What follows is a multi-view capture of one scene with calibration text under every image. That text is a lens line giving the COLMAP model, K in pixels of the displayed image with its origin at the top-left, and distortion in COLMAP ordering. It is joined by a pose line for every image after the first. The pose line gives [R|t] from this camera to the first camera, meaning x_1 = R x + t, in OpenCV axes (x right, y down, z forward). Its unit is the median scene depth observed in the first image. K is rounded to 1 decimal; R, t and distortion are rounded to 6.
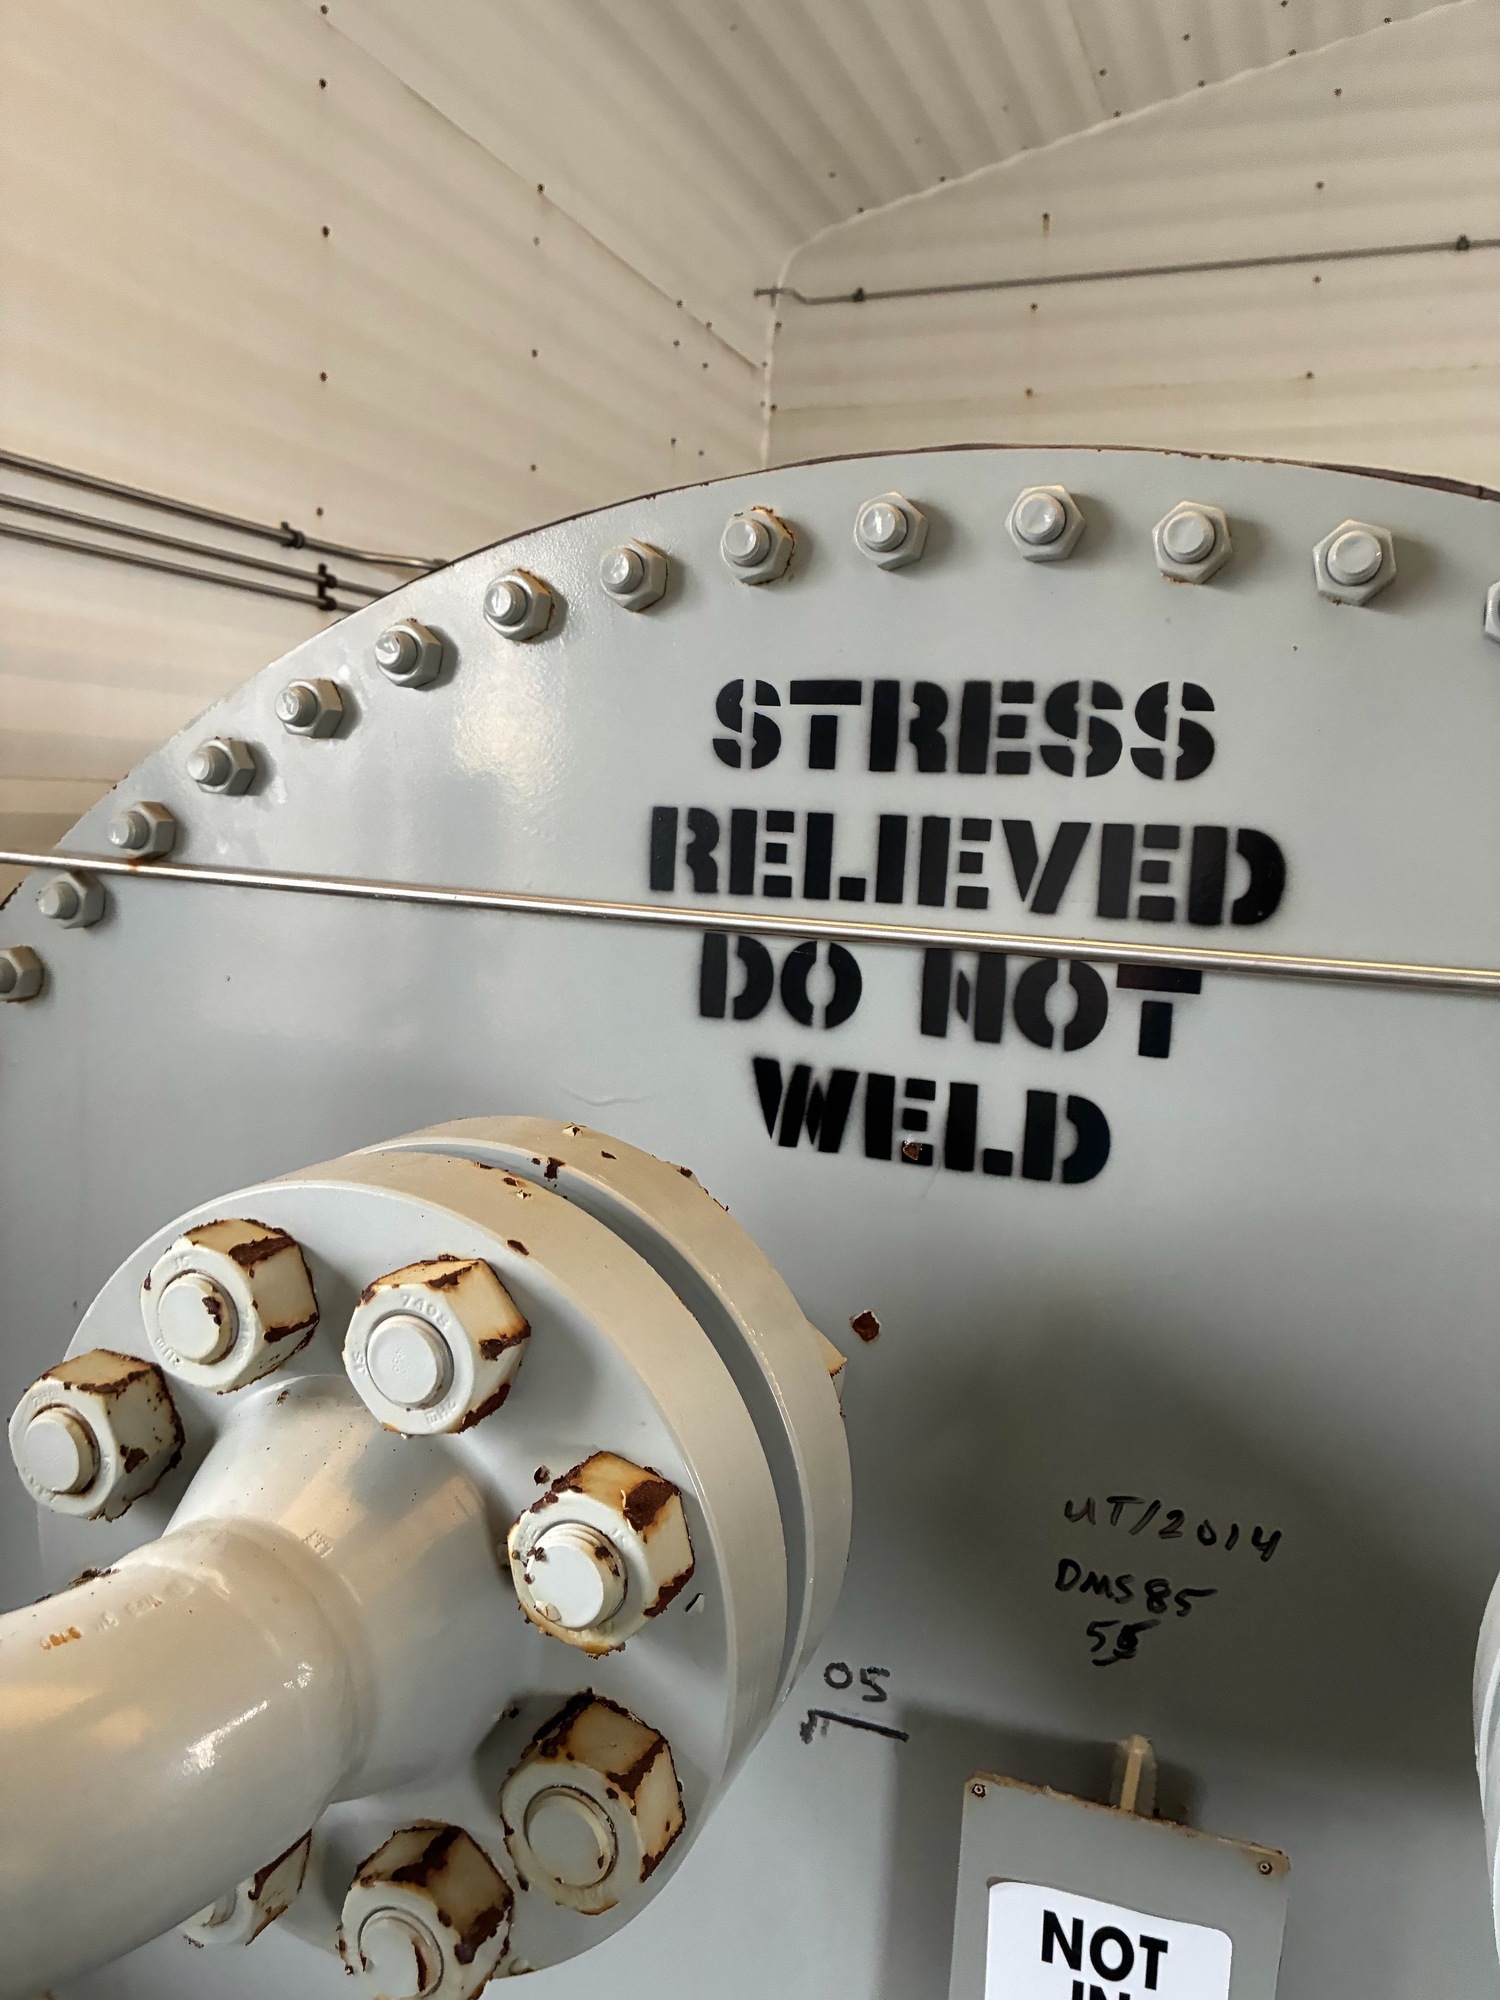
lens RADIAL K [[1522.6, 0, 718.3], [0, 1522.6, 996.3], [0, 0, 1]] dist [0.033329, -0.030560]
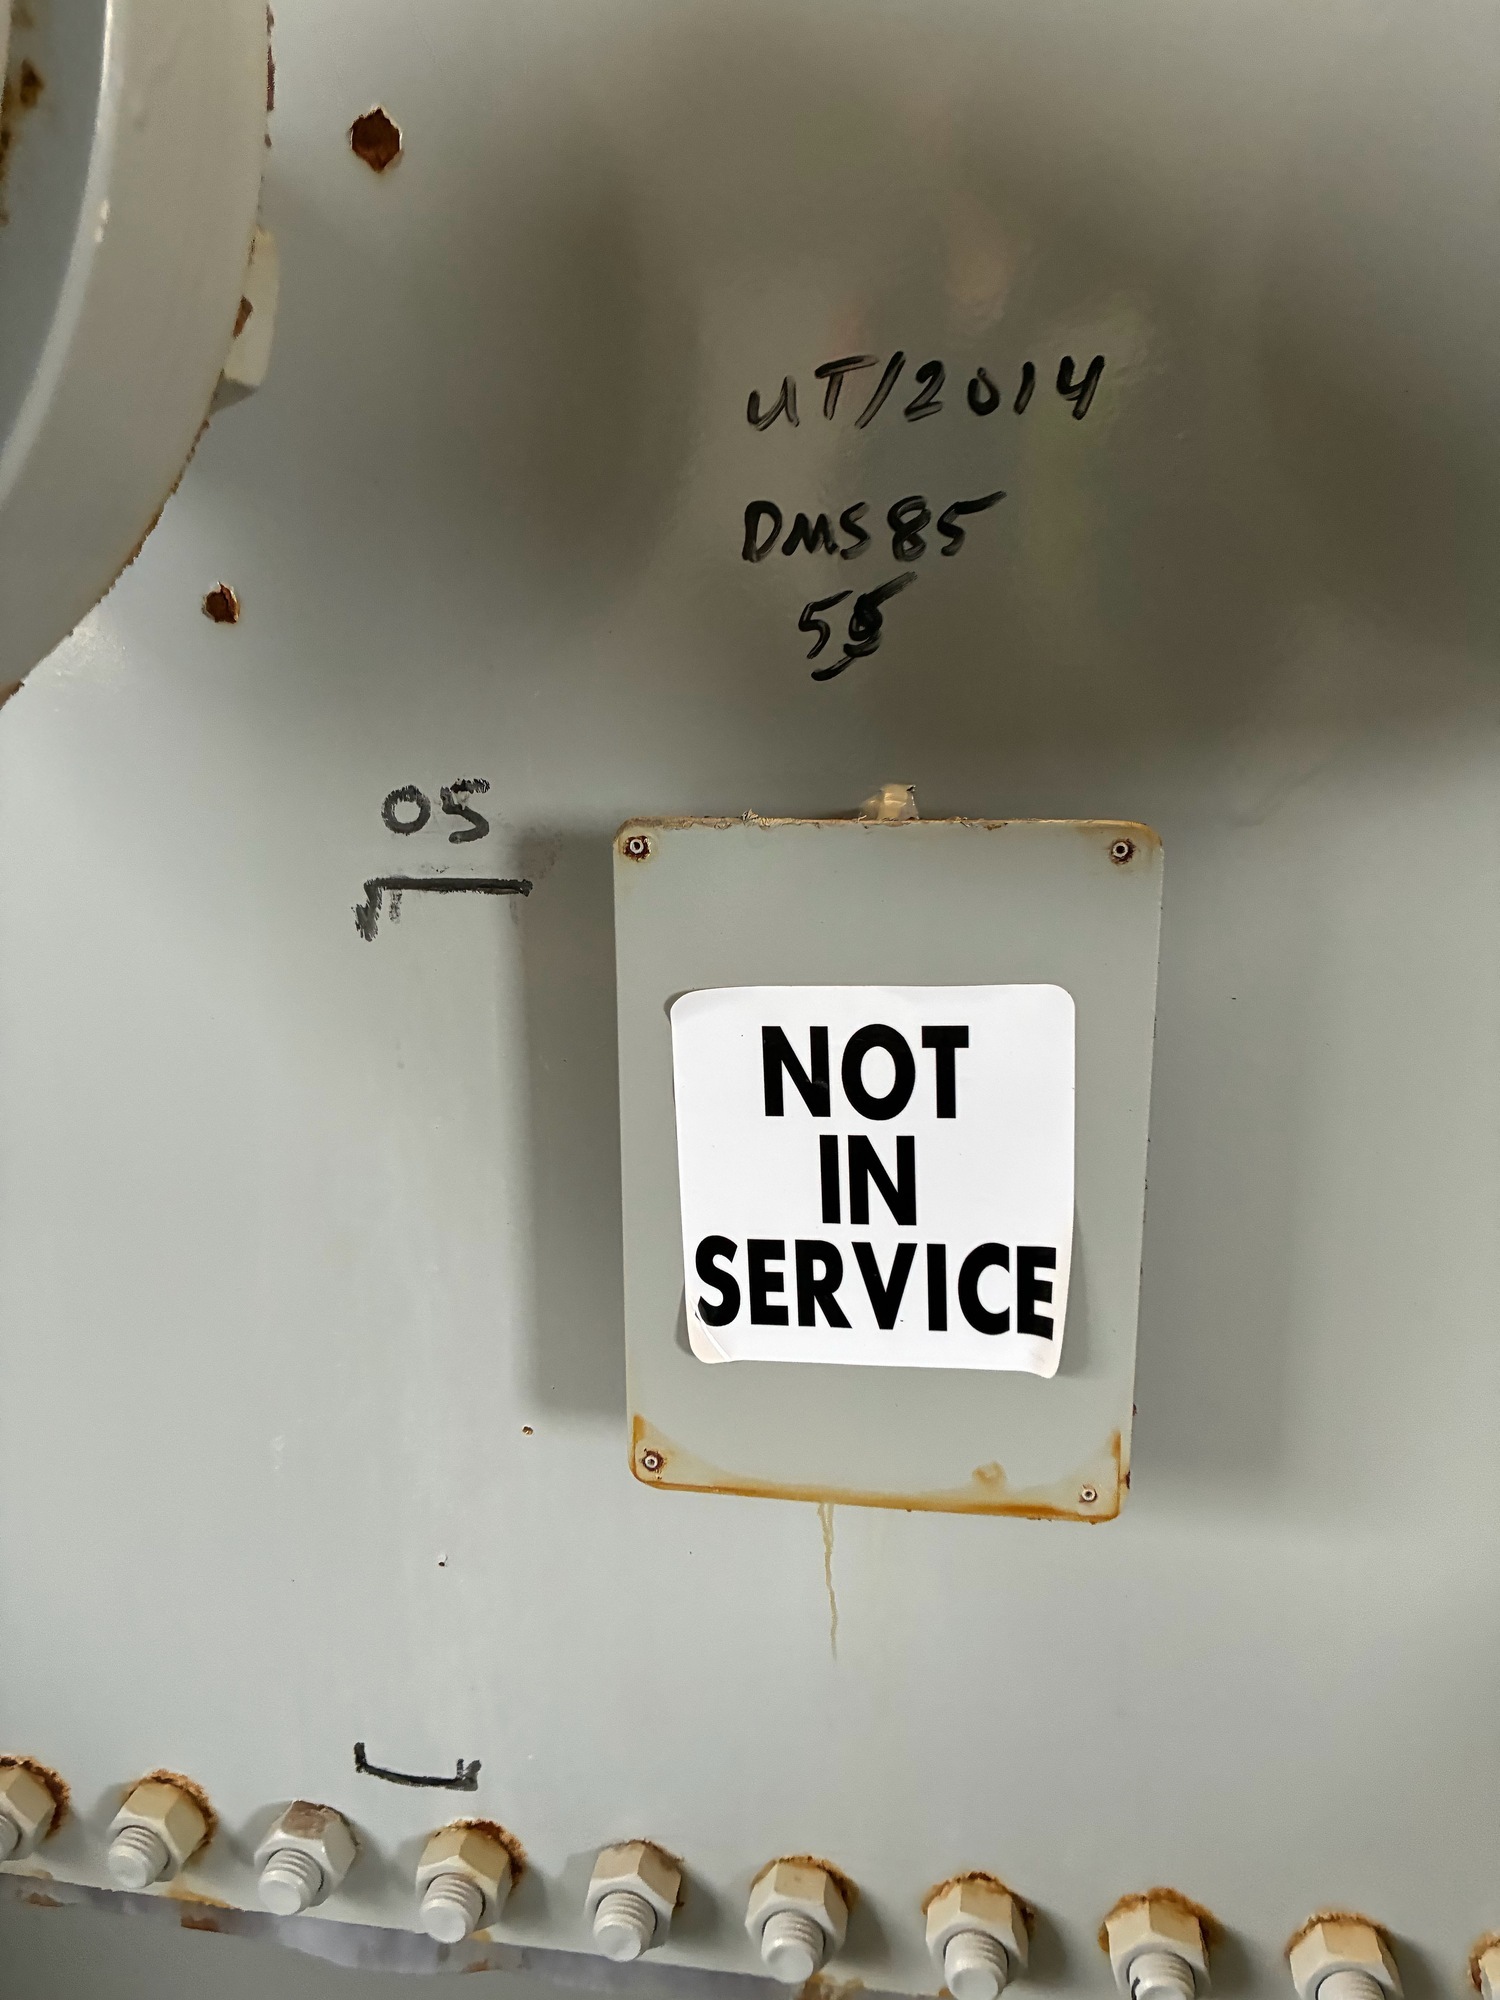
lens RADIAL K [[1517.3, 0, 717.6], [0, 1517.3, 998.3], [0, 0, 1]] dist [0.045186, -0.088946]
pose [[0.976515, -0.107860, 0.186508, 0.084129], [0.086280, 0.988993, 0.120206, 0.488695], [-0.197420, -0.101291, 0.975072, 0.417761]]
